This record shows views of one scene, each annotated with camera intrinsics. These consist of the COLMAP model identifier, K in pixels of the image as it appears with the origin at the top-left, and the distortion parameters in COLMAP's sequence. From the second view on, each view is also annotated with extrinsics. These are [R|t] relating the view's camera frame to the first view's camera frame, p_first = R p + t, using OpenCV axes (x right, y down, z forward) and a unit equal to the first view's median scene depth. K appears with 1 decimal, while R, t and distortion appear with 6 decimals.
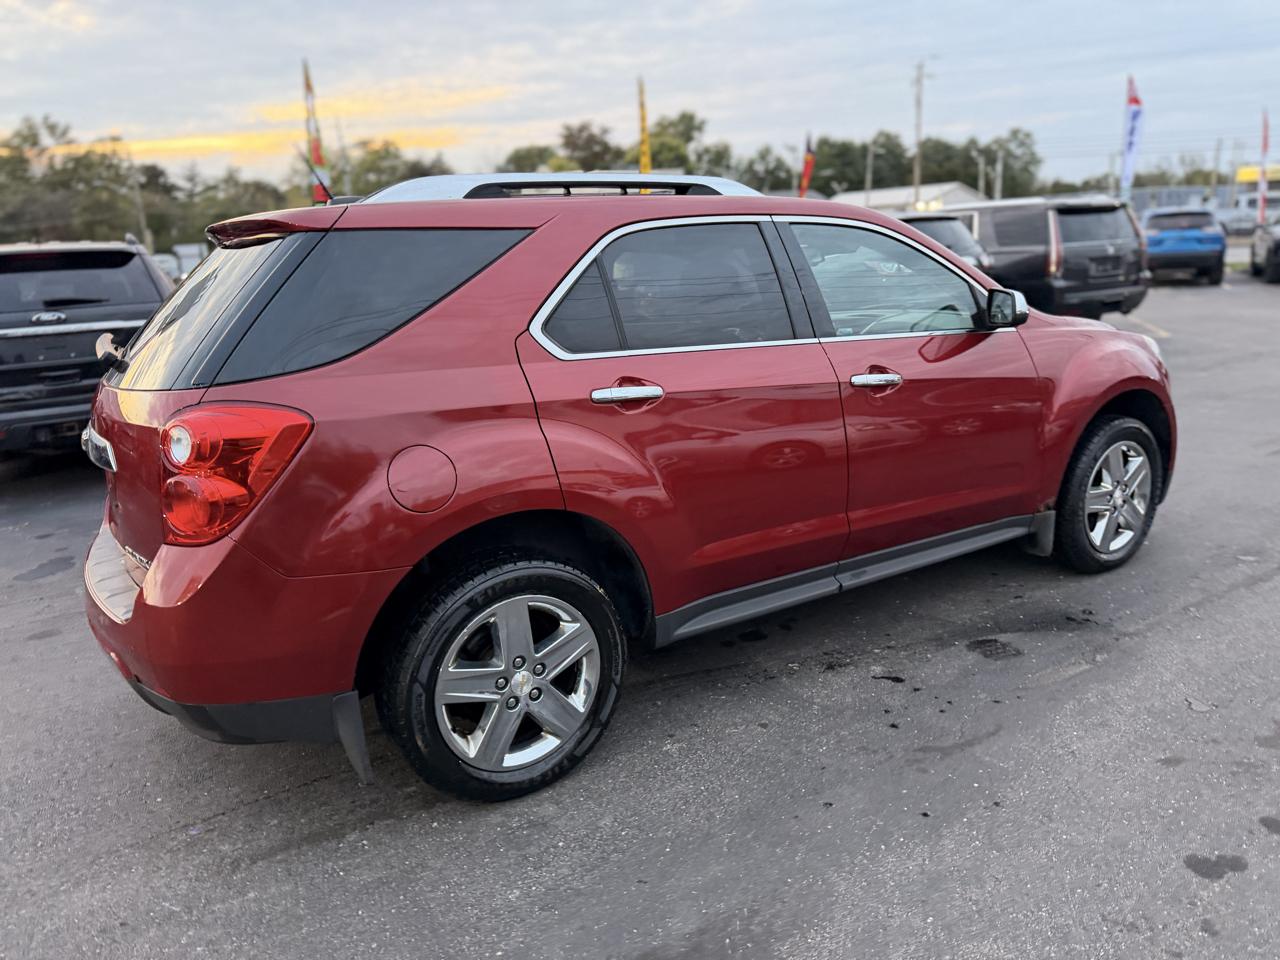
lens RADIAL K [[908.3, 0, 648.4], [0, 908.3, 480.0], [0, 0, 1]] dist [0.016998, -0.021318]
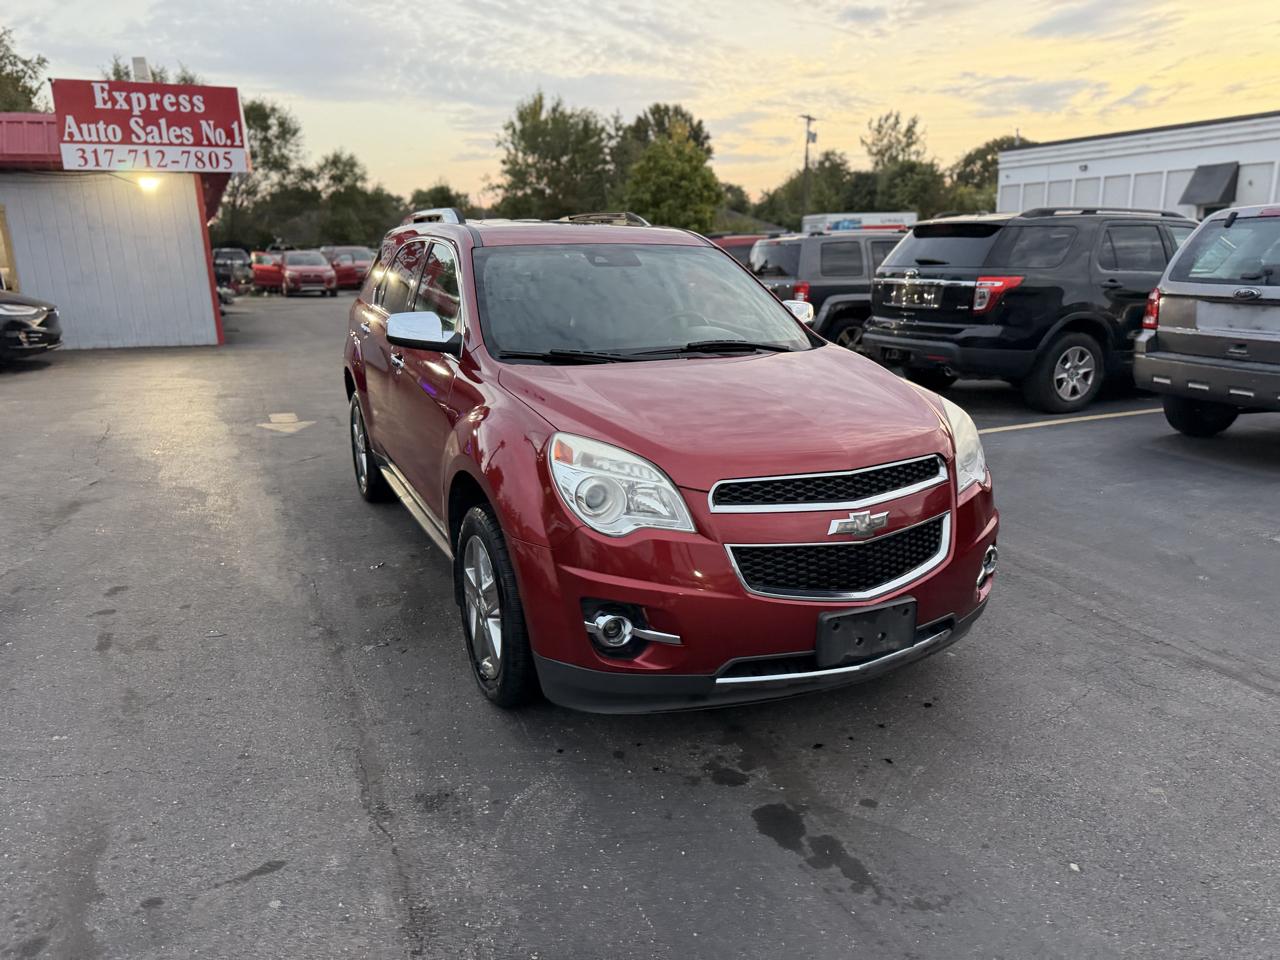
lens RADIAL K [[908.3, 0, 644.2], [0, 908.3, 485.1], [0, 0, 1]] dist [0.016998, -0.021318]
pose [[-0.137463, 0.302823, -0.943081, 1.204867], [-0.222975, 0.918221, 0.327341, -0.366043], [0.965083, 0.255281, -0.058699, 1.155587]]
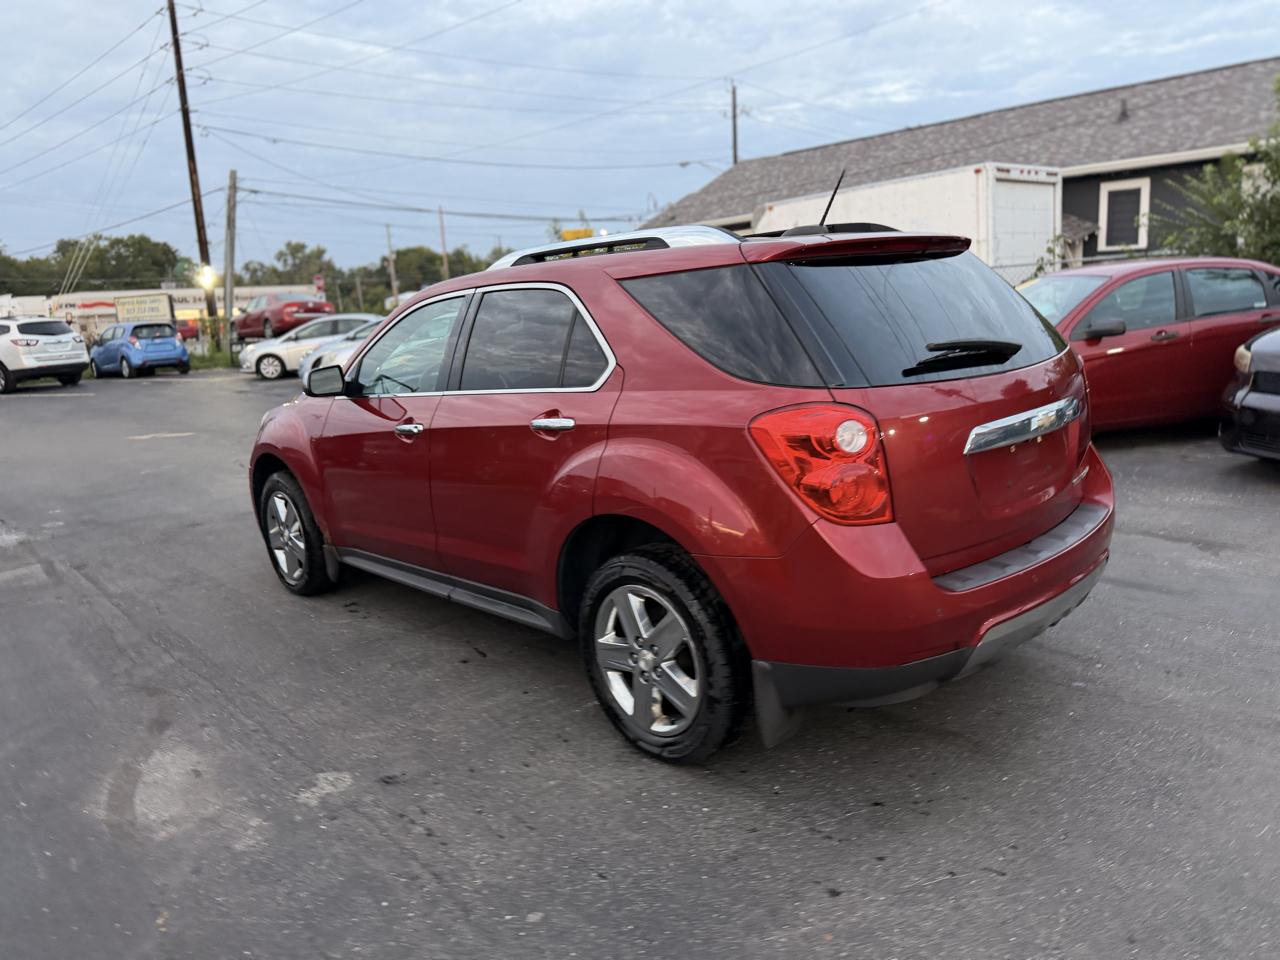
lens RADIAL K [[908.3, 0, 644.1], [0, 908.3, 465.2], [0, 0, 1]] dist [0.016998, -0.021318]
pose [[-0.172980, -0.118621, 0.977756, -1.030545], [0.313306, 0.934529, 0.168805, -0.208872], [-0.933765, 0.335536, -0.124490, 1.034351]]
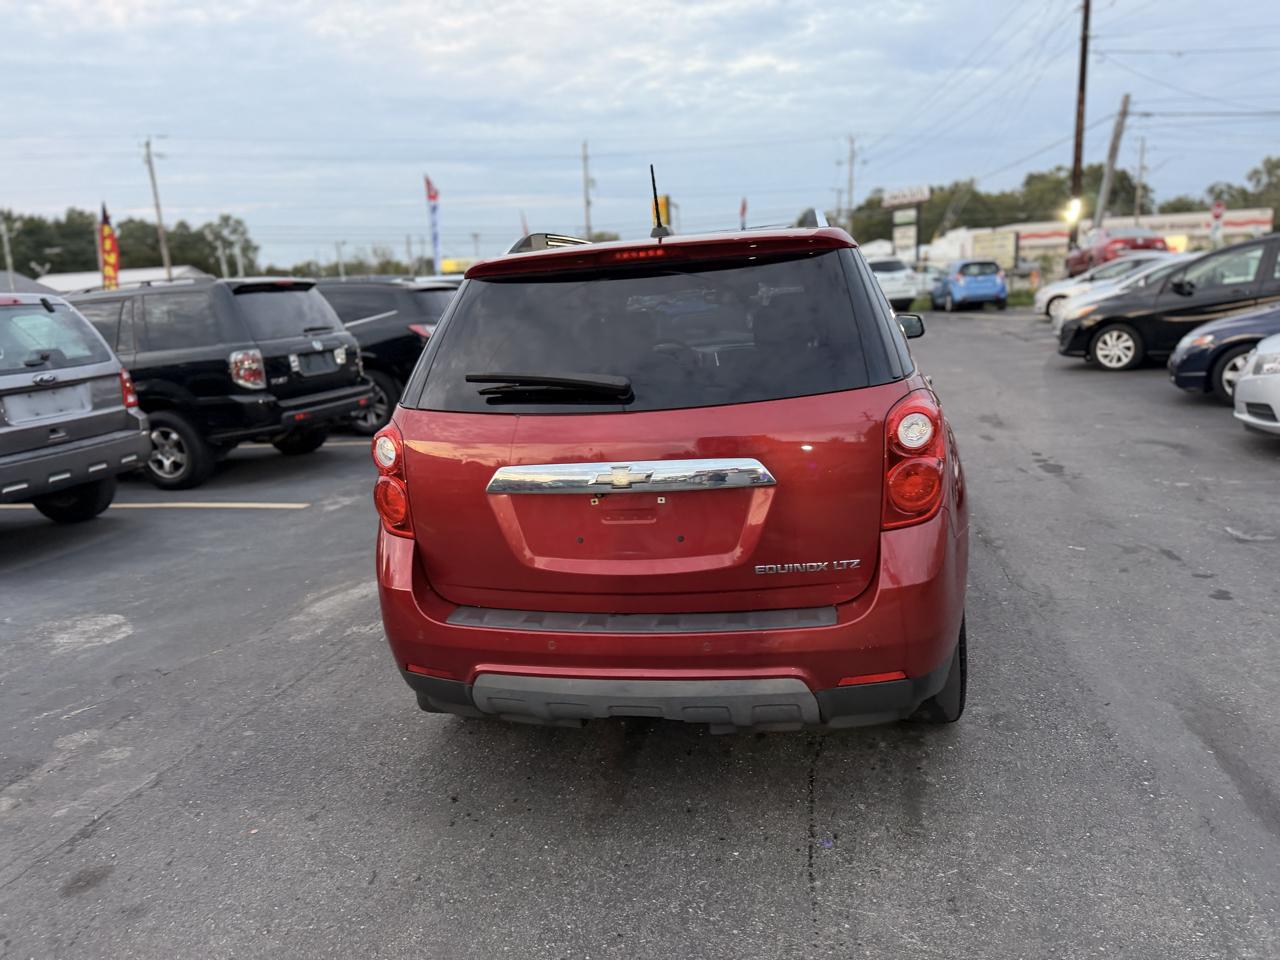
lens RADIAL K [[908.3, 0, 645.2], [0, 908.3, 479.5], [0, 0, 1]] dist [0.016998, -0.021318]
pose [[0.699949, -0.141356, 0.700064, -0.795947], [0.202799, 0.979207, -0.005046, -0.021794], [-0.684795, 0.145504, 0.714062, 0.235662]]
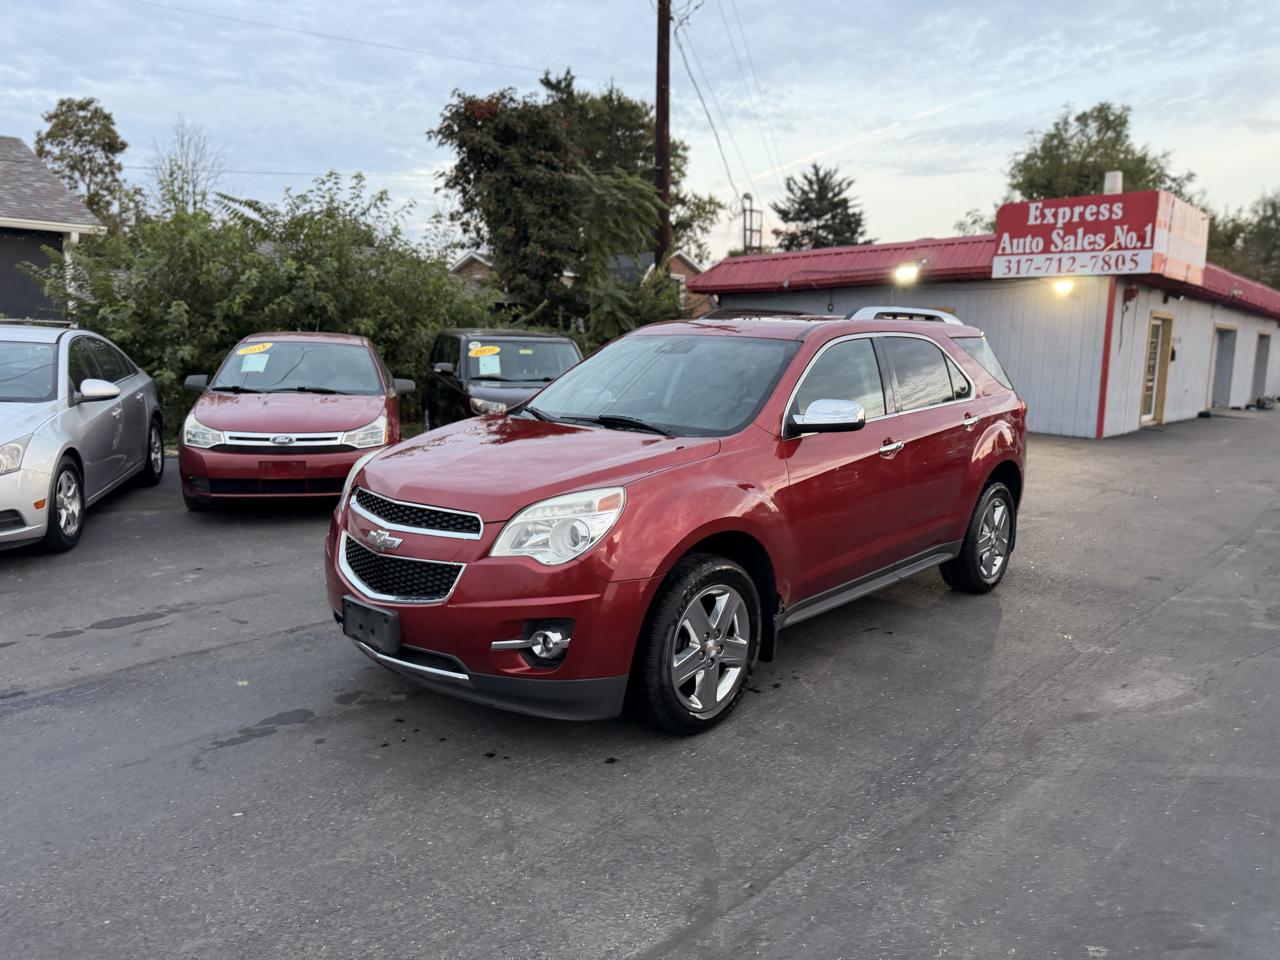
lens RADIAL K [[908.3, 0, 645.0], [0, 908.3, 482.3], [0, 0, 1]] dist [0.016998, -0.021318]
pose [[-0.964412, 0.070955, -0.254704, 0.547958], [-0.036745, 0.918003, 0.394867, -0.555401], [0.261837, 0.390174, -0.882726, 2.070172]]
